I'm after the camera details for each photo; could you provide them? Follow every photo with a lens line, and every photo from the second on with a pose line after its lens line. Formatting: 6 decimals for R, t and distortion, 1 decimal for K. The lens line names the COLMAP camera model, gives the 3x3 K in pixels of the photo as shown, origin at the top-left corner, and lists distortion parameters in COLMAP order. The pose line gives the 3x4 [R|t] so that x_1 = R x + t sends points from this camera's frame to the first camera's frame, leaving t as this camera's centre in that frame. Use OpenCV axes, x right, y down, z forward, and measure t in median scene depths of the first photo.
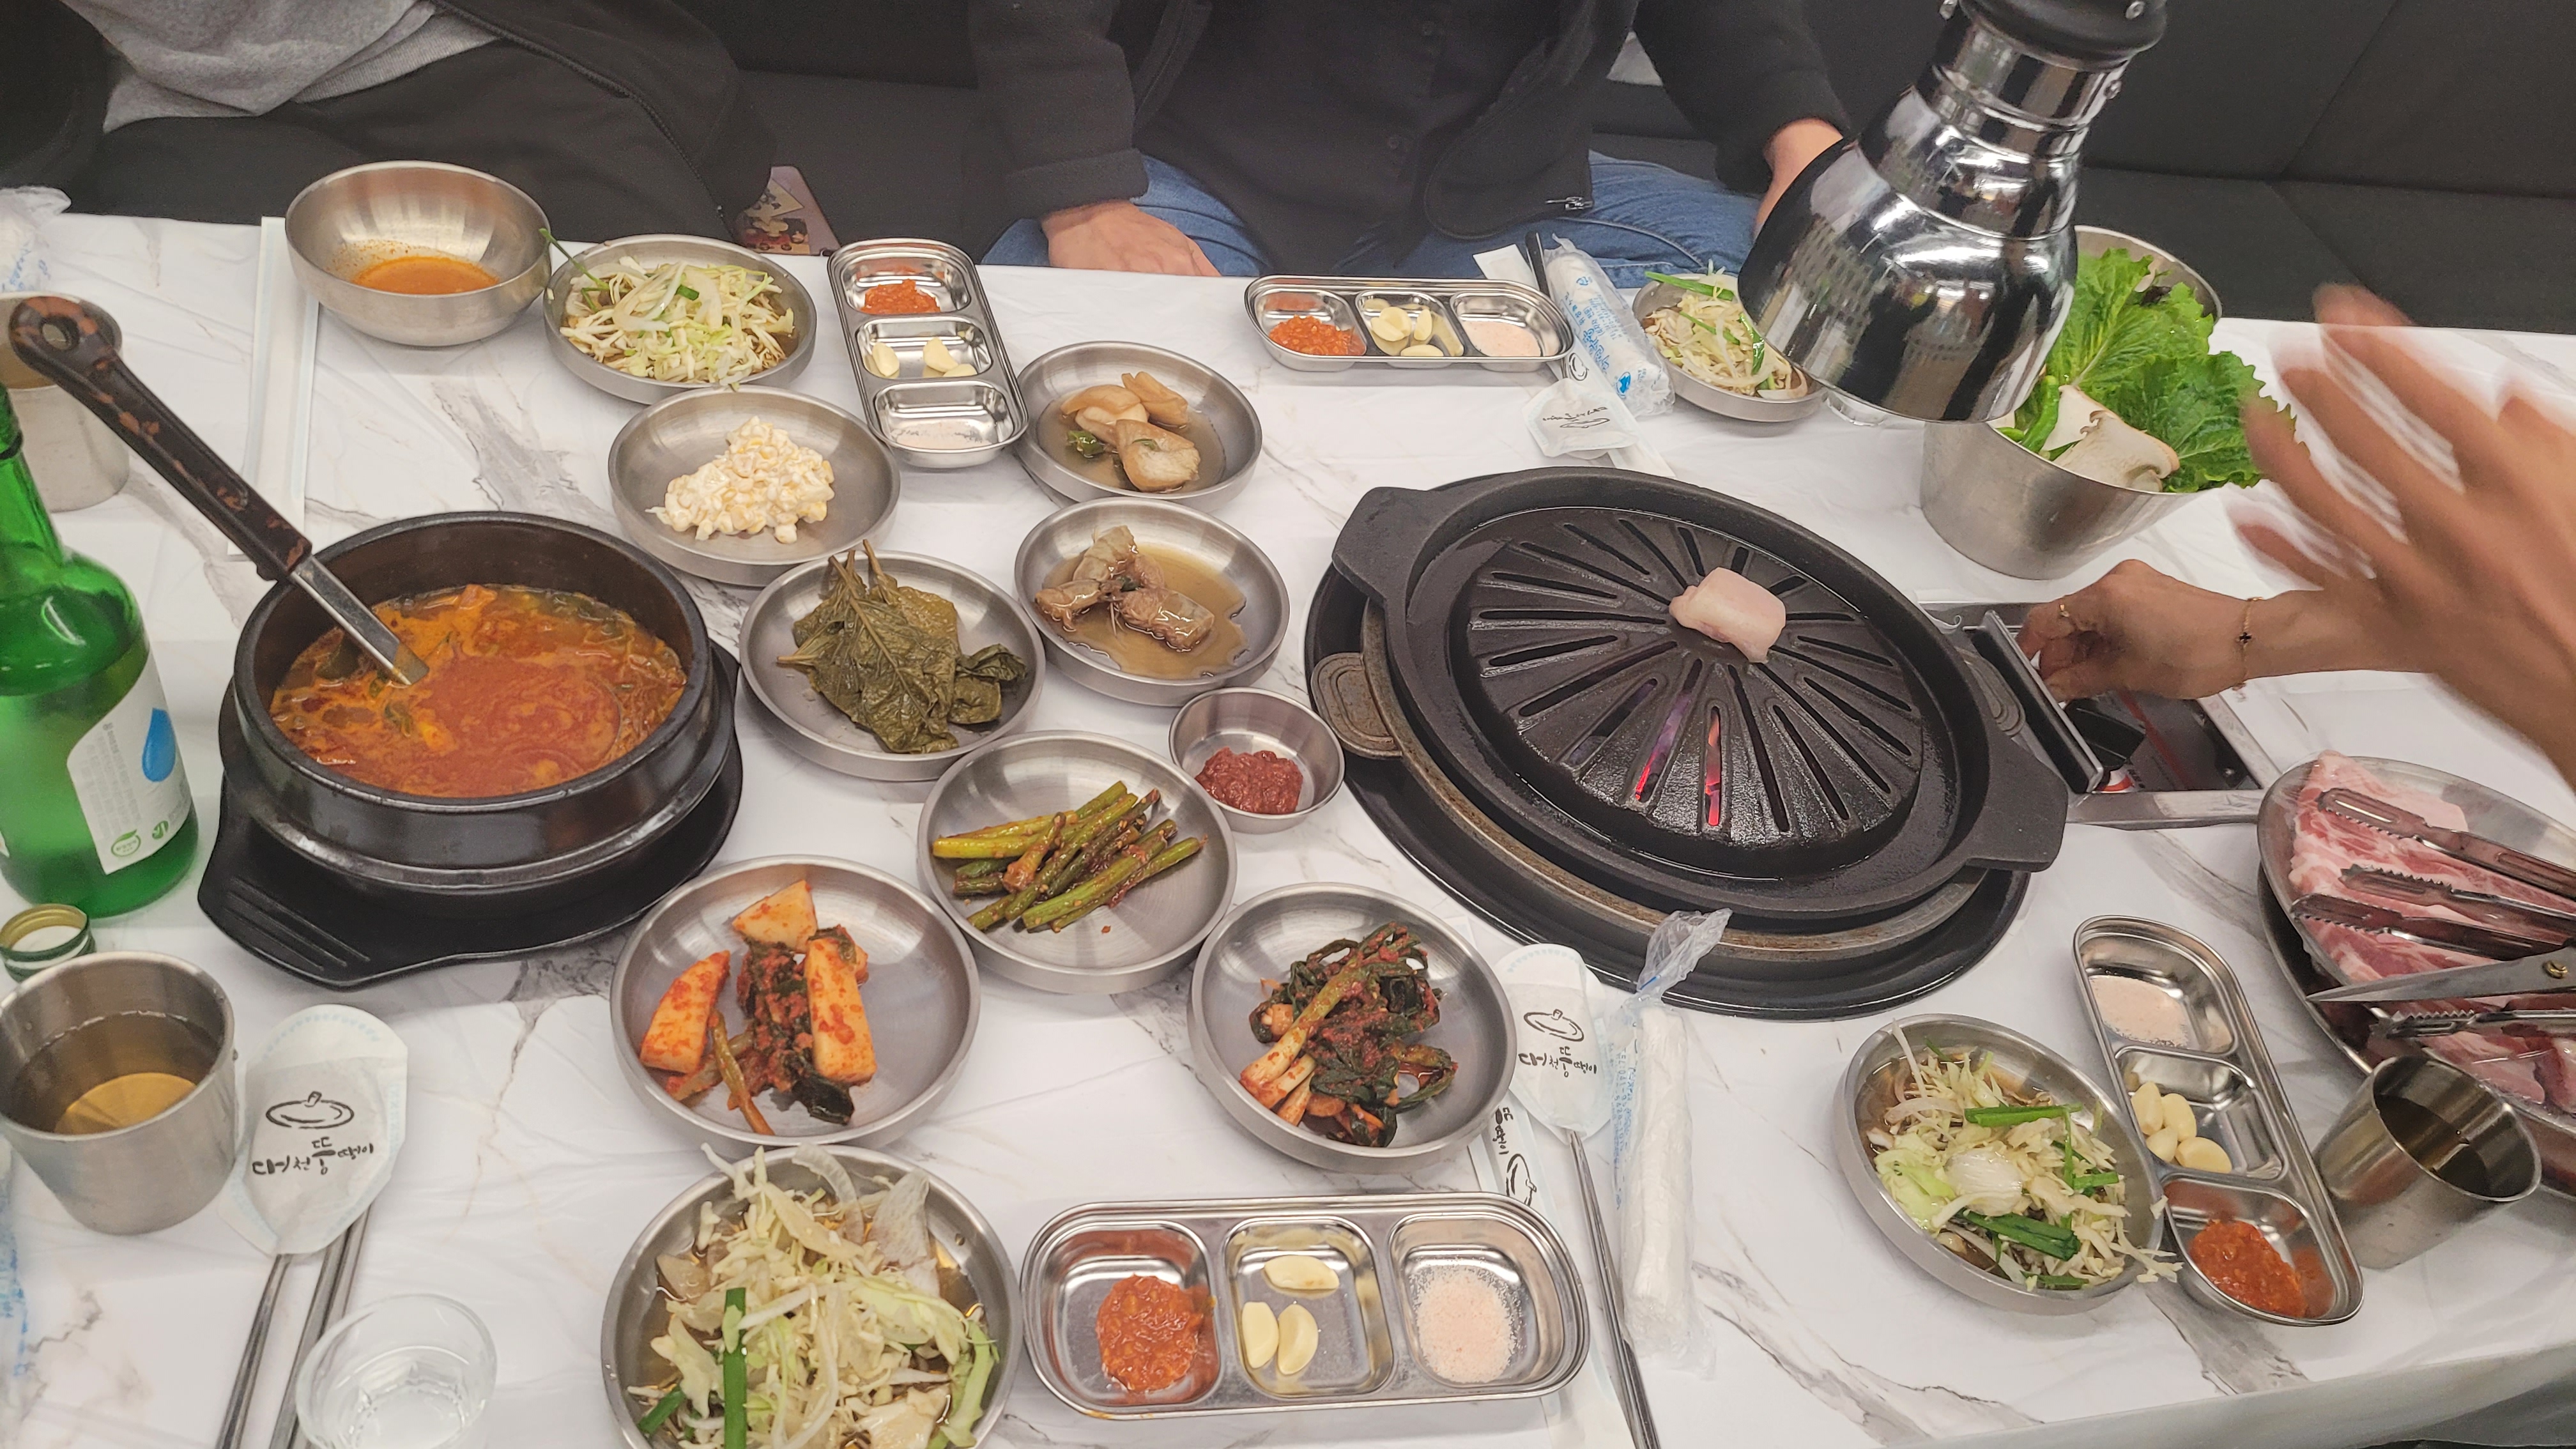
lens RADIAL K [[1910.3, 0, 1265.3], [0, 1910.3, 737.5], [0, 0, 1]] dist [0.052667, -0.048342]
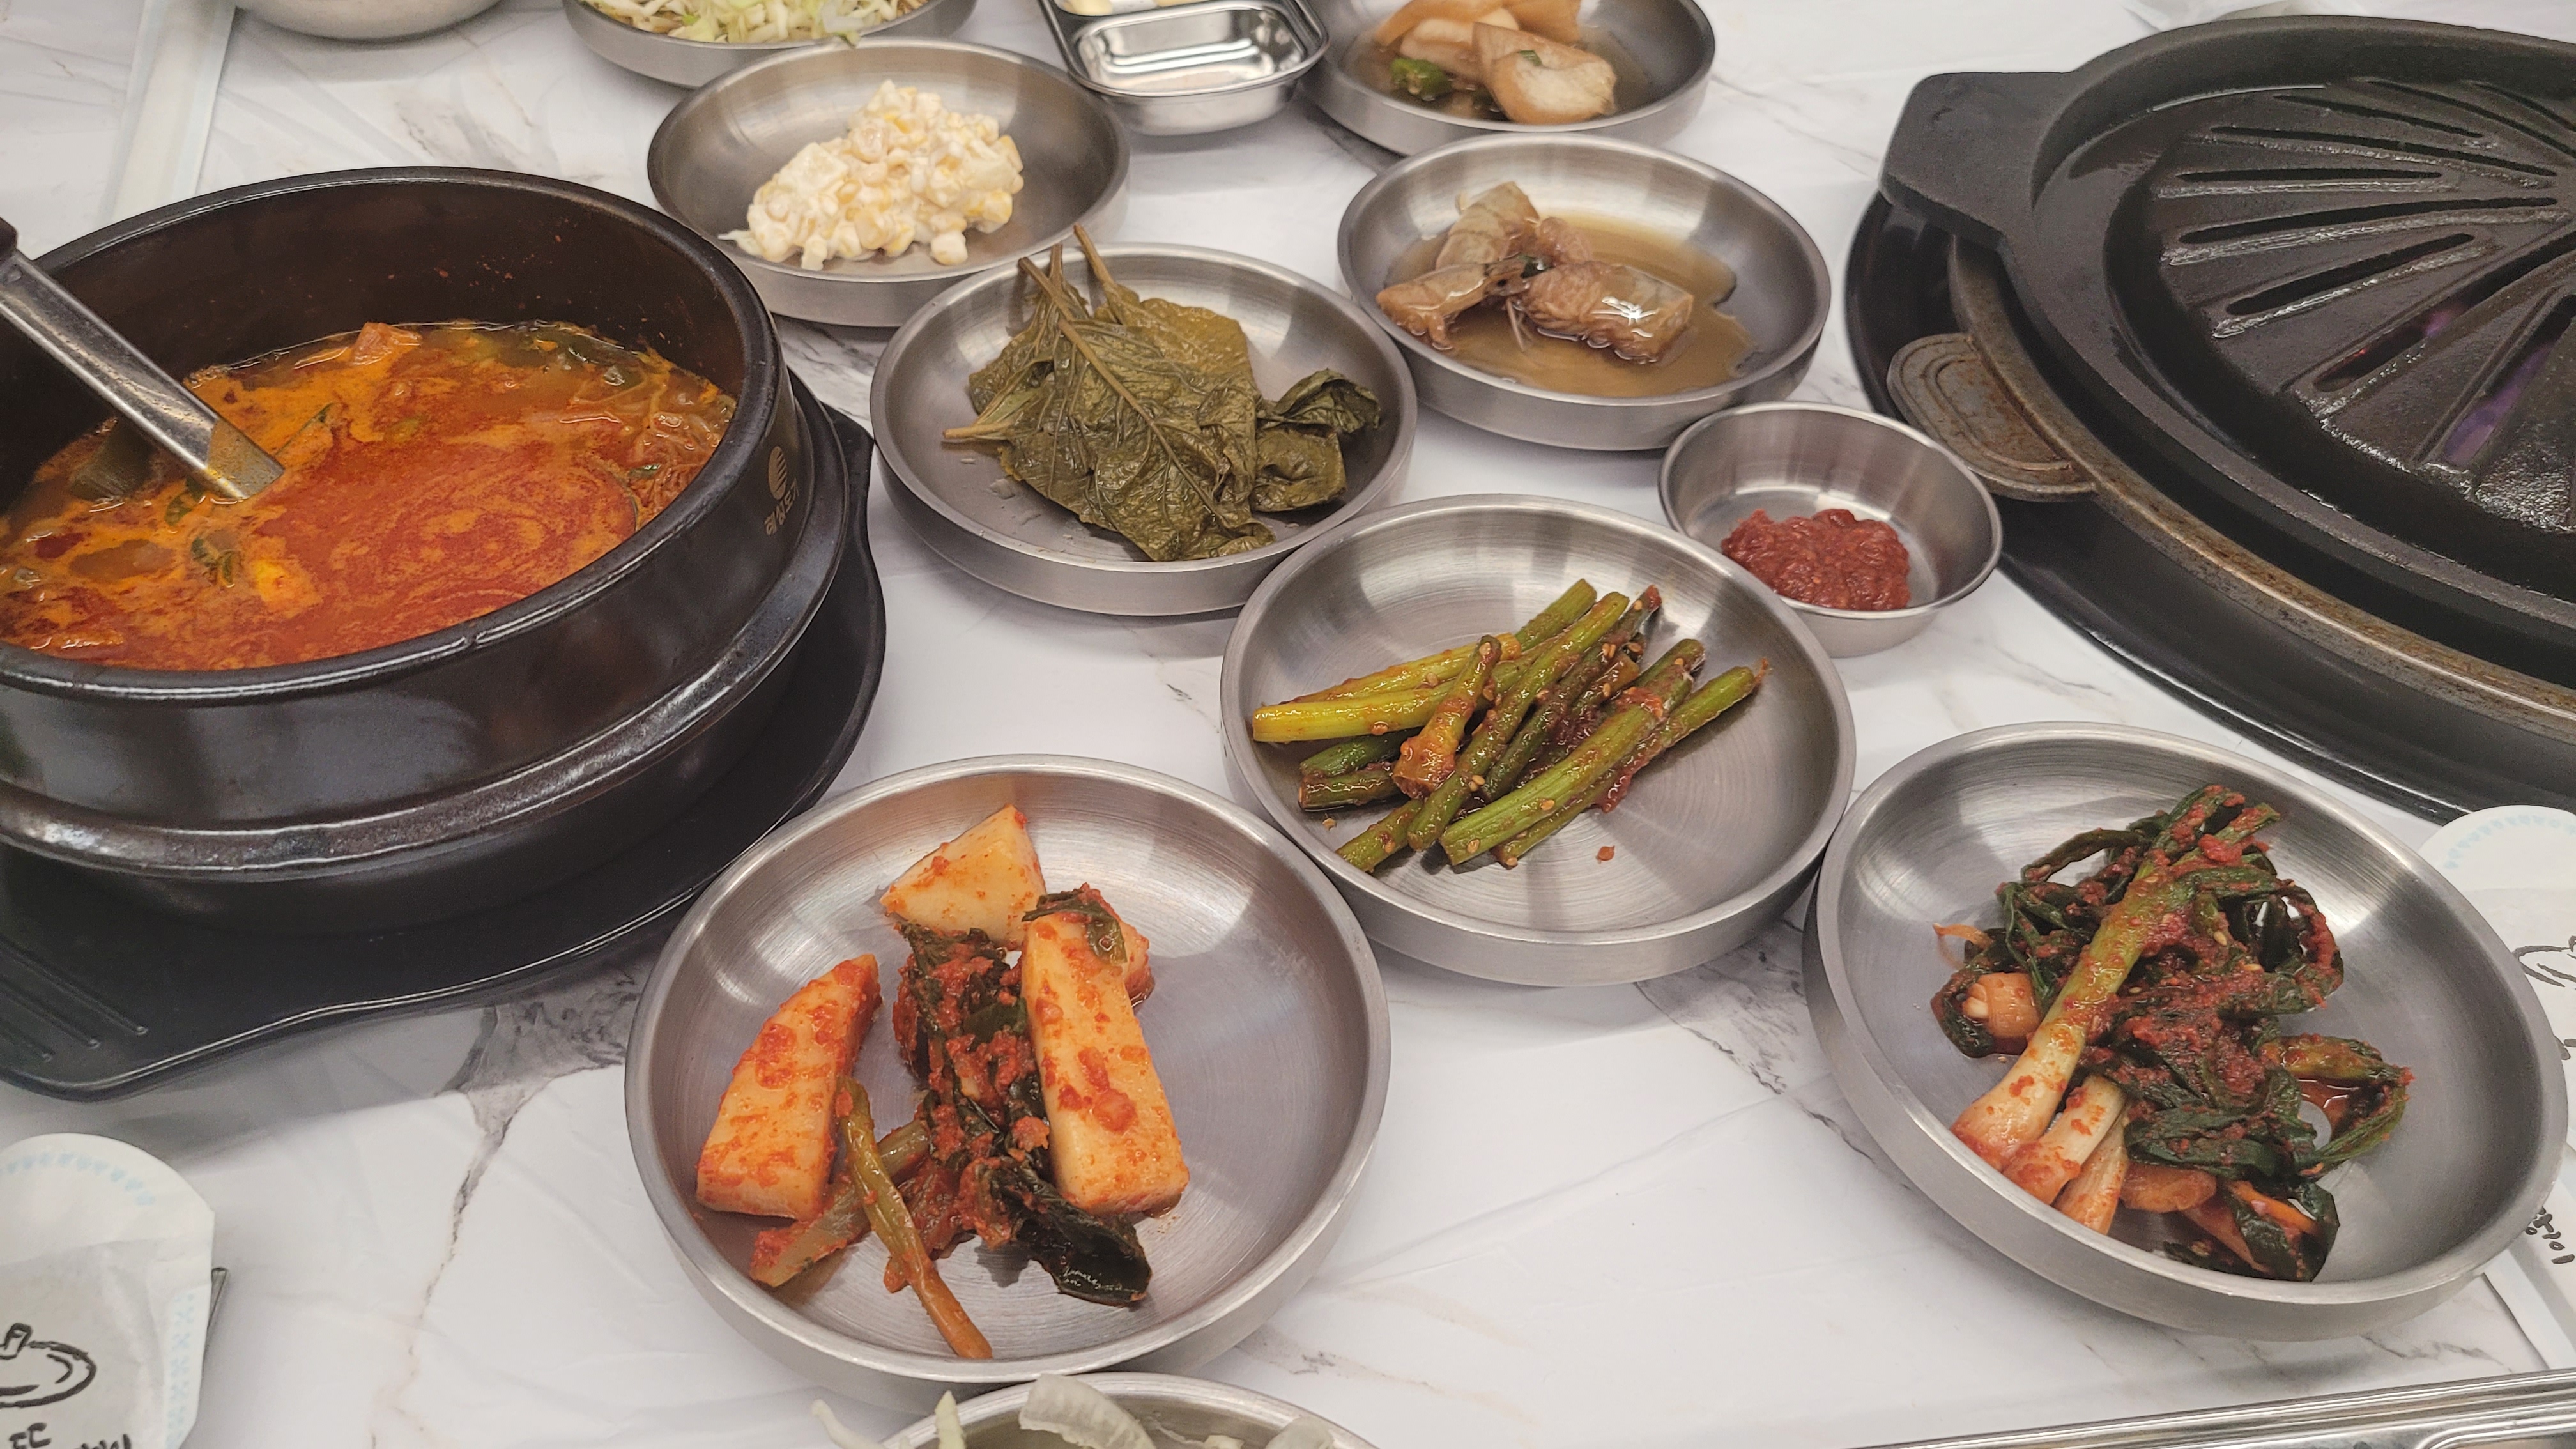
lens RADIAL K [[1910.3, 0, 1262.0], [0, 1910.3, 730.7], [0, 0, 1]] dist [0.052667, -0.048342]
pose [[0.984364, -0.099836, -0.145123, -0.098245], [0.100641, 0.994921, -0.001805, 0.061451], [0.144566, -0.012828, 0.989412, 0.499360]]
